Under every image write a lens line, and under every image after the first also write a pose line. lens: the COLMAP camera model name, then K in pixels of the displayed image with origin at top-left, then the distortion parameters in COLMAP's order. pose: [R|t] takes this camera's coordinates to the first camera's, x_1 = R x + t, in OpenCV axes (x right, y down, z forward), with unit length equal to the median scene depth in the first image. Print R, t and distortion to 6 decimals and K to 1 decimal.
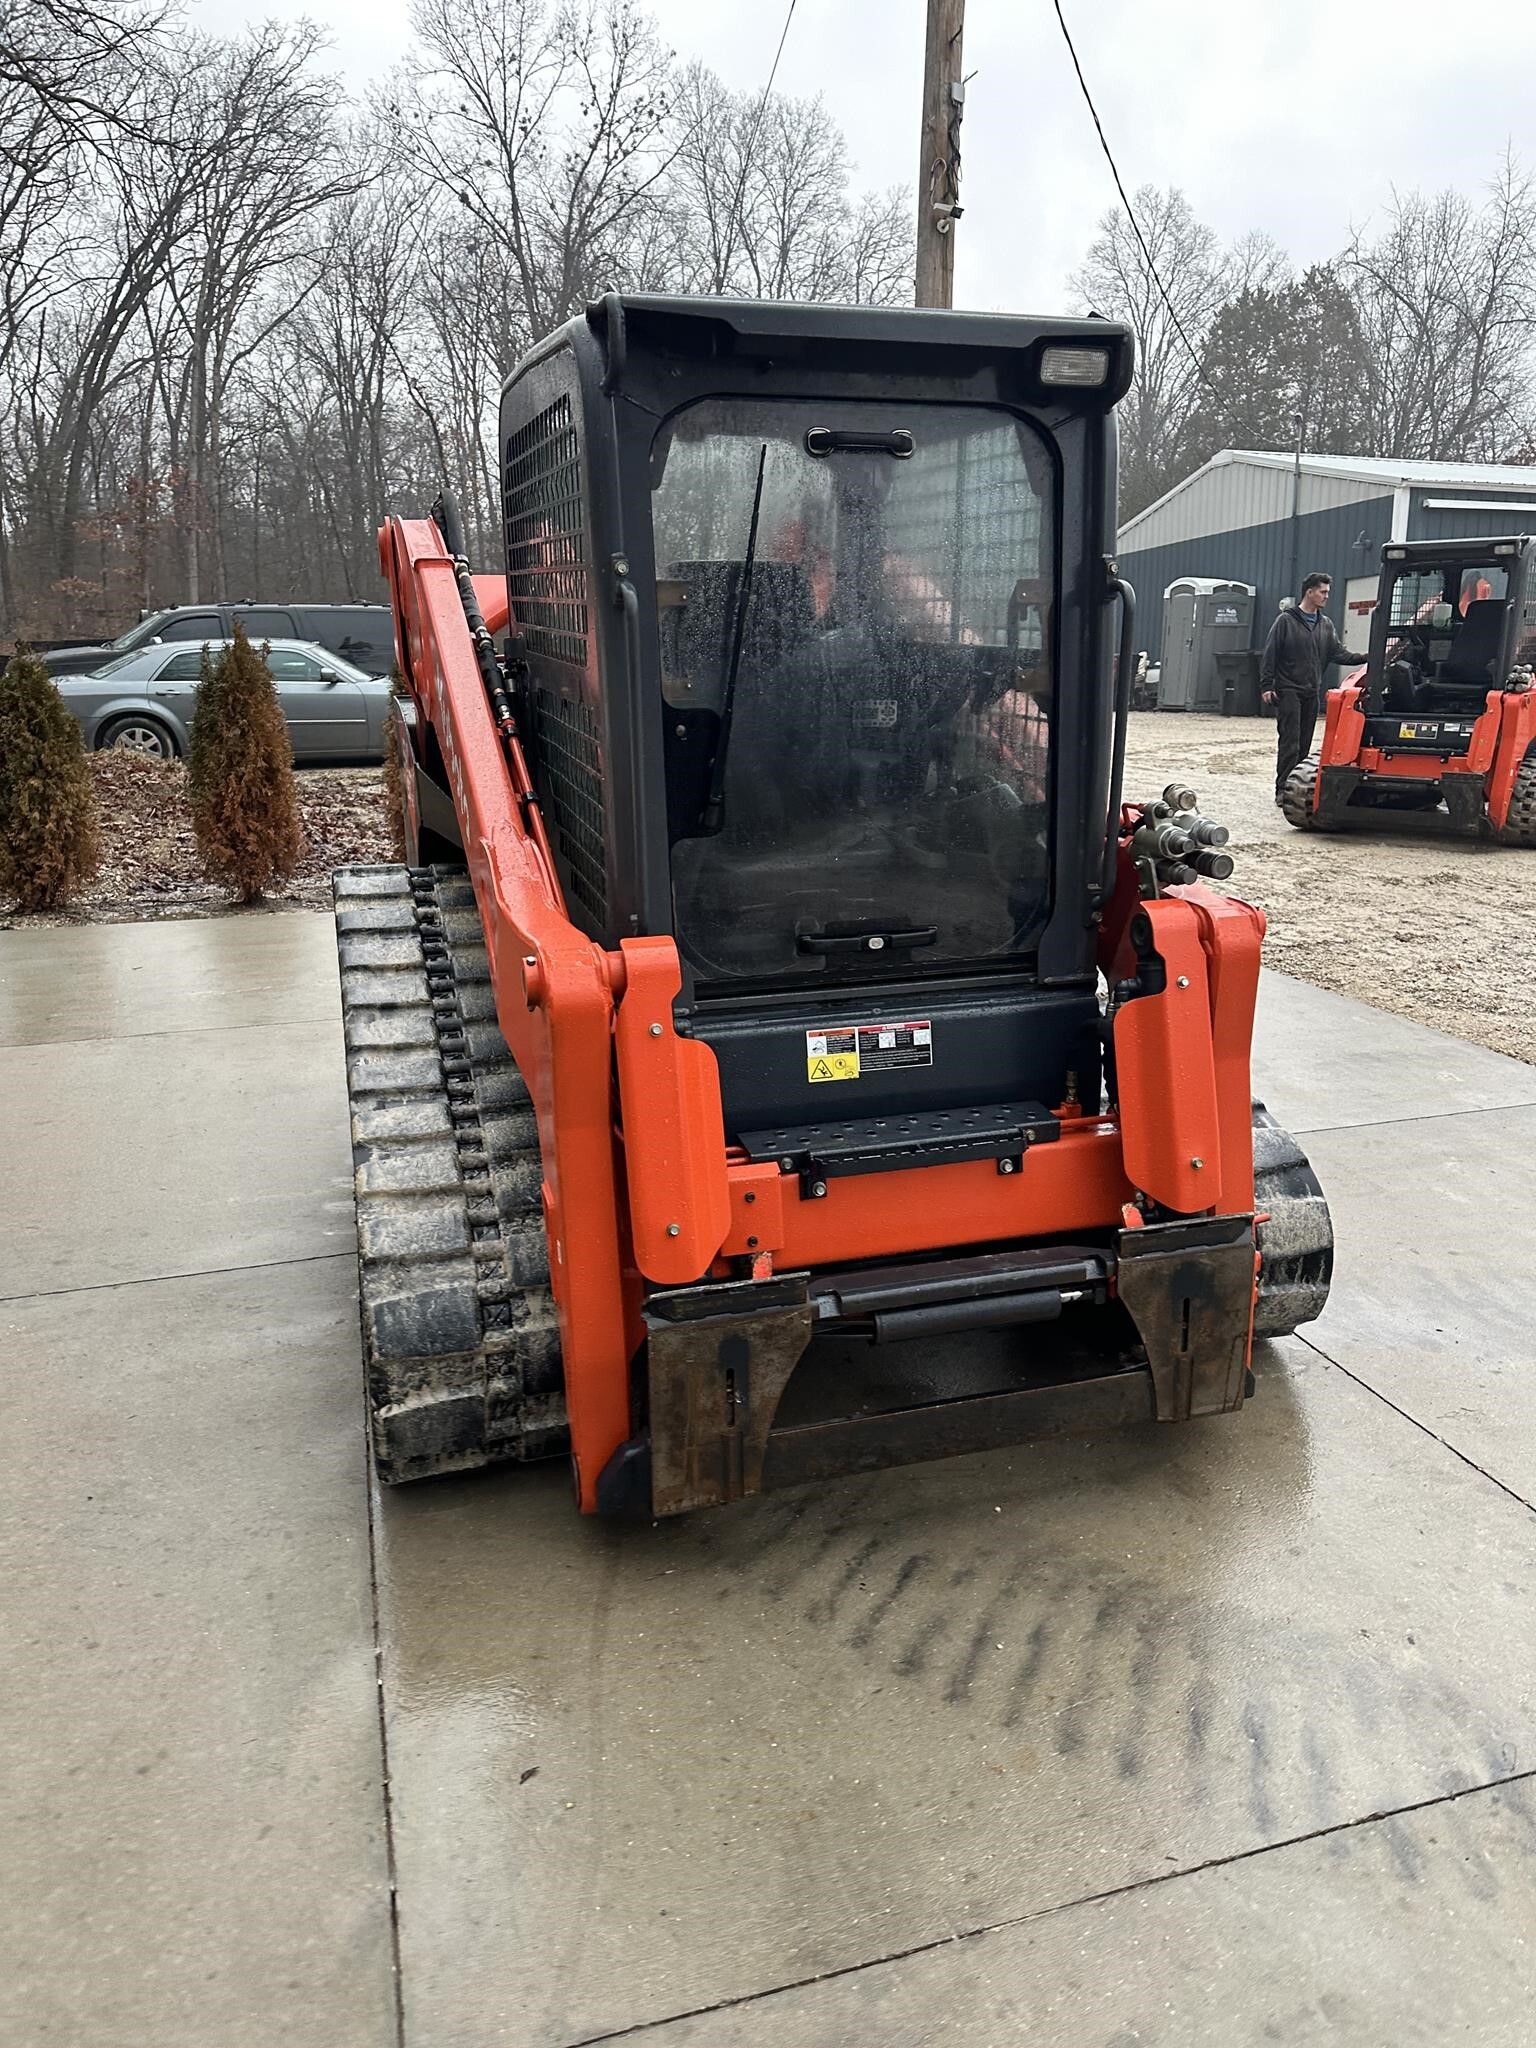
lens RADIAL K [[1423.0, 0, 762.0], [0, 1423.0, 1024.7], [0, 0, 1]] dist [0.099193, -0.152789]
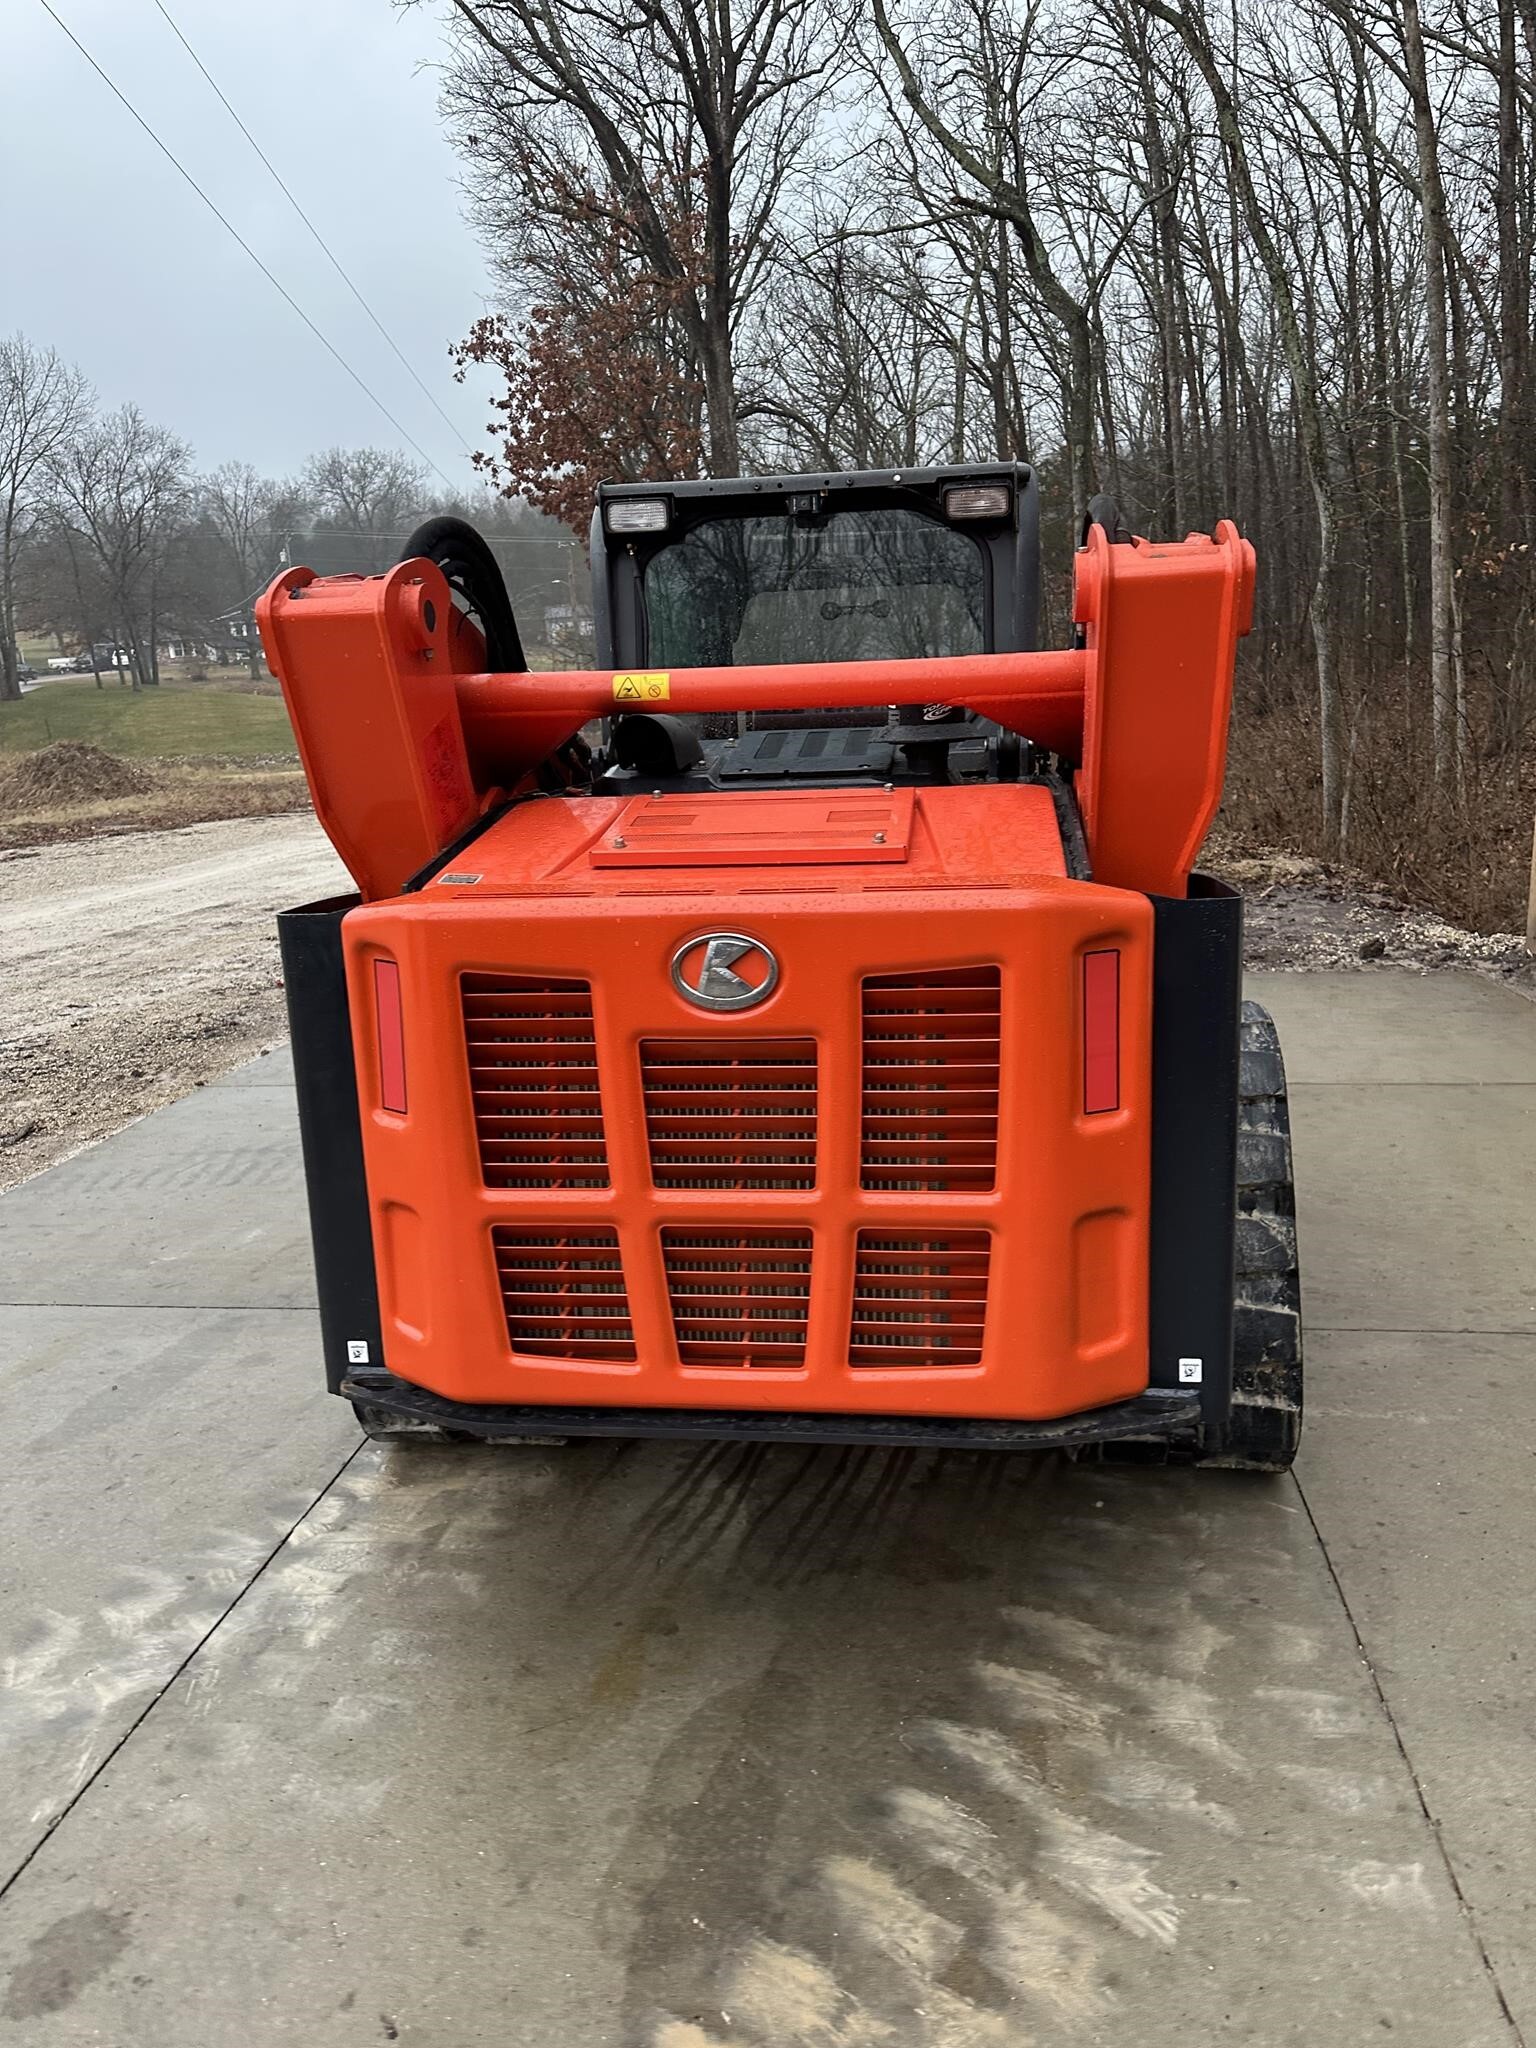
lens RADIAL K [[1465.5, 0, 796.7], [0, 1465.5, 1023.4], [0, 0, 1]] dist [0.045878, -0.055533]
pose [[-0.915883, -0.053761, 0.397830, -0.172620], [0.149195, 0.874430, 0.461641, -0.234678], [-0.372693, 0.482163, -0.792855, 0.789448]]
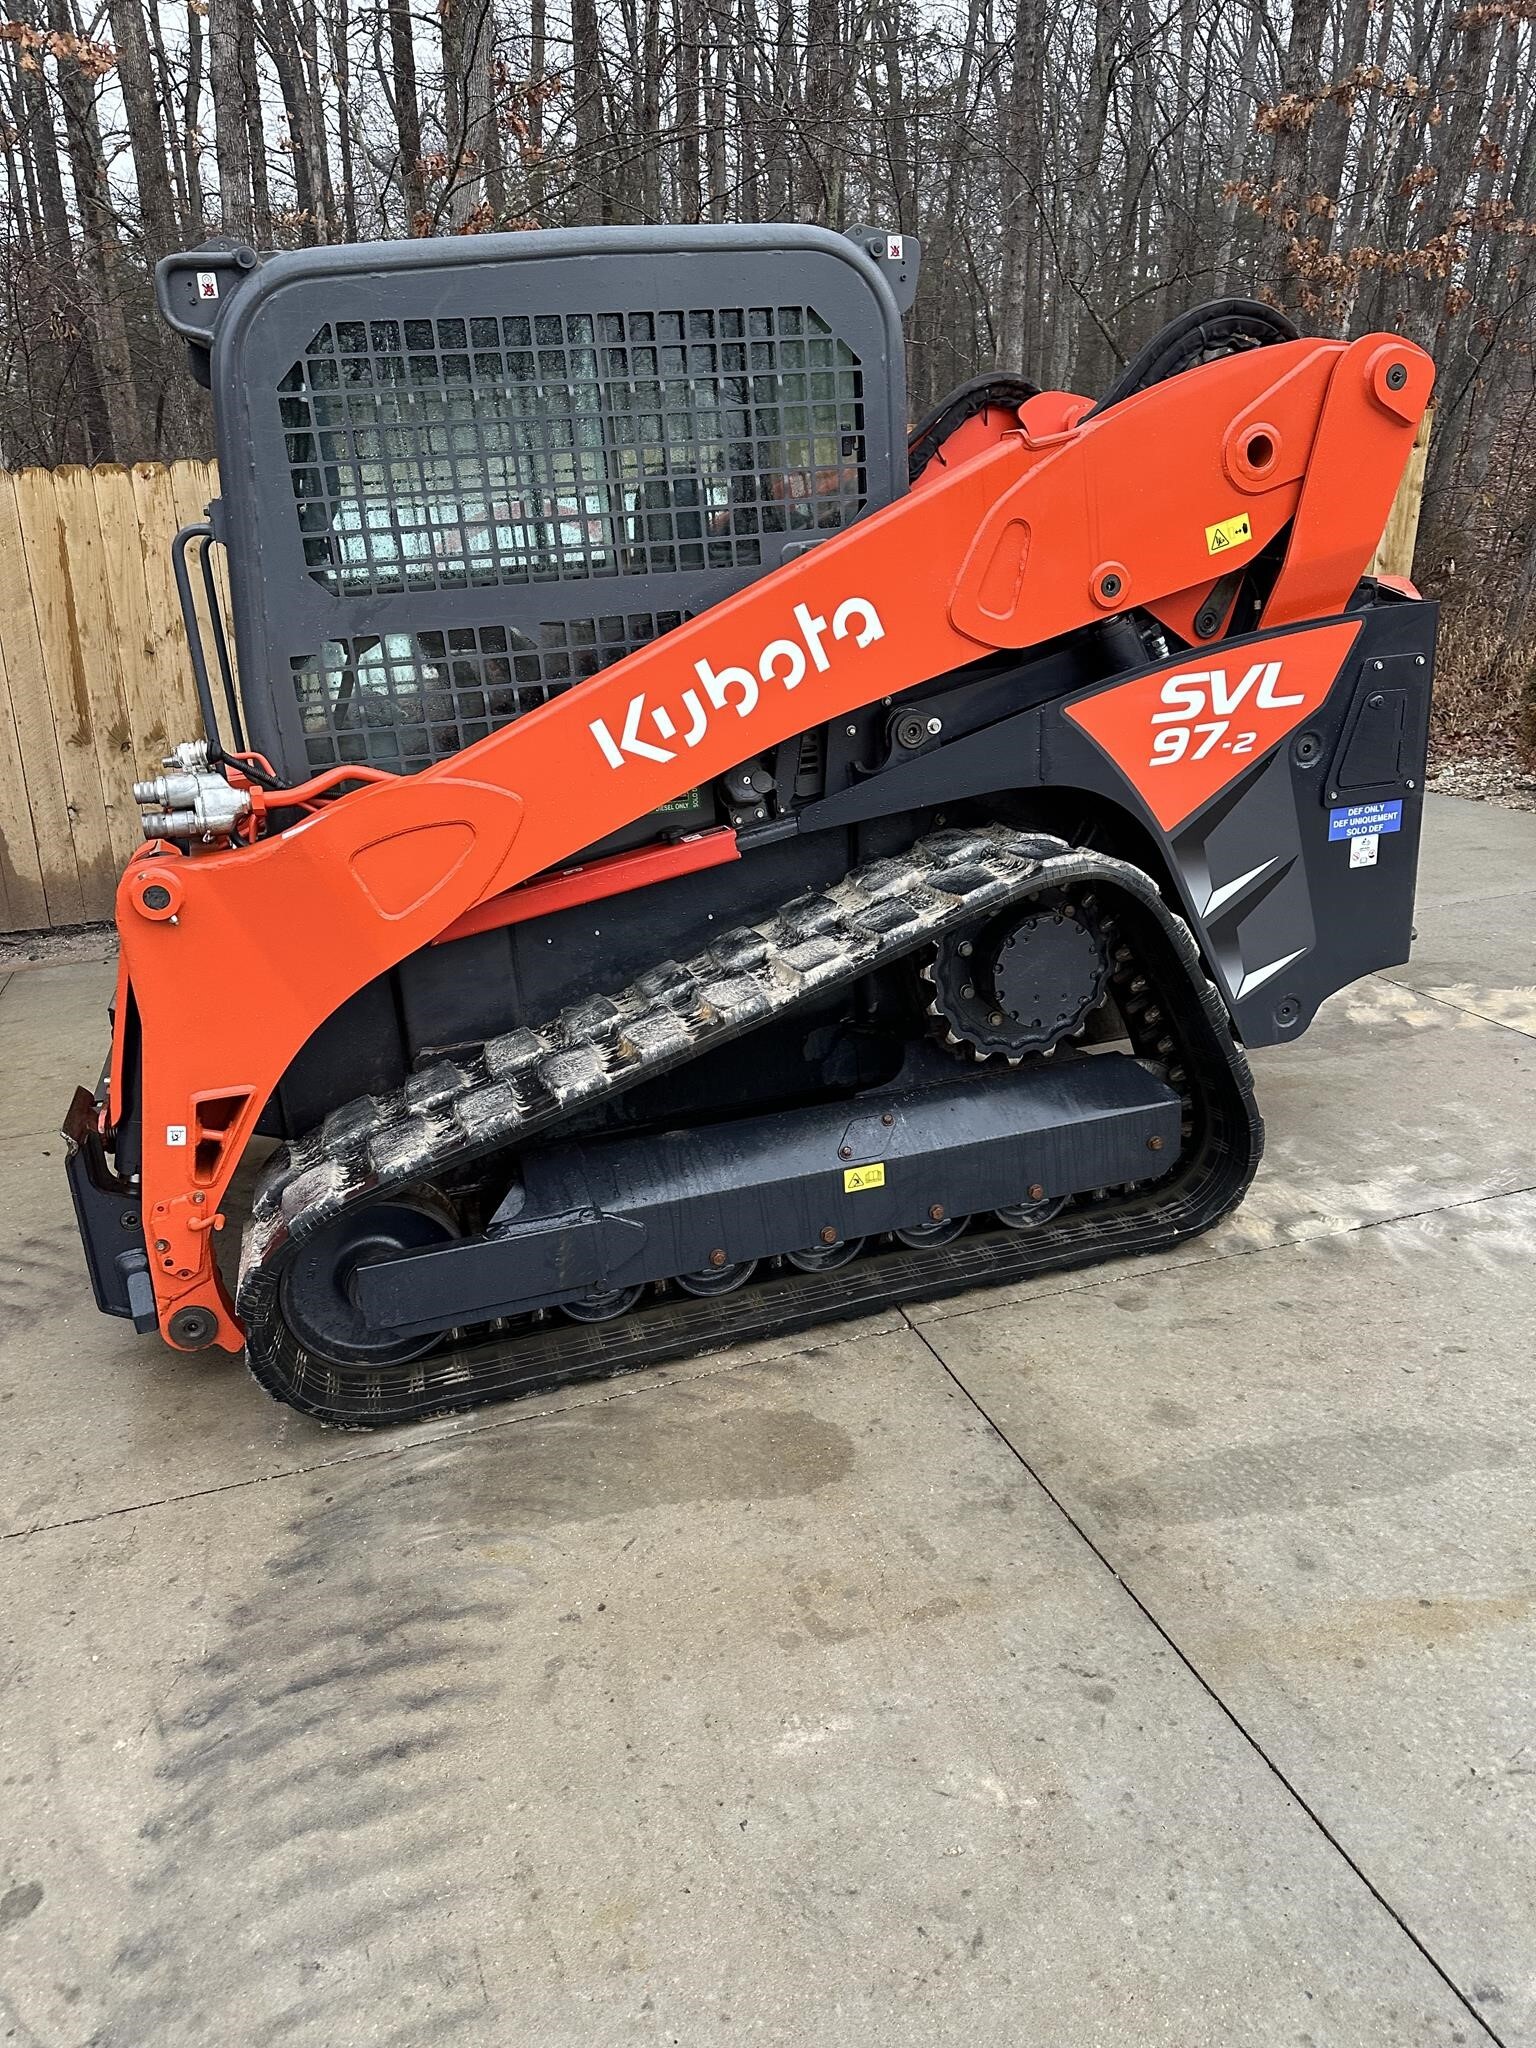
lens RADIAL K [[1409.1, 0, 776.3], [0, 1409.1, 1025.1], [0, 0, 1]] dist [0.092839, -0.141921]
pose [[0.024973, 0.338094, -0.940781, 0.400872], [-0.217217, 0.920426, 0.325013, -0.122563], [0.975804, 0.196237, 0.096425, 0.420372]]
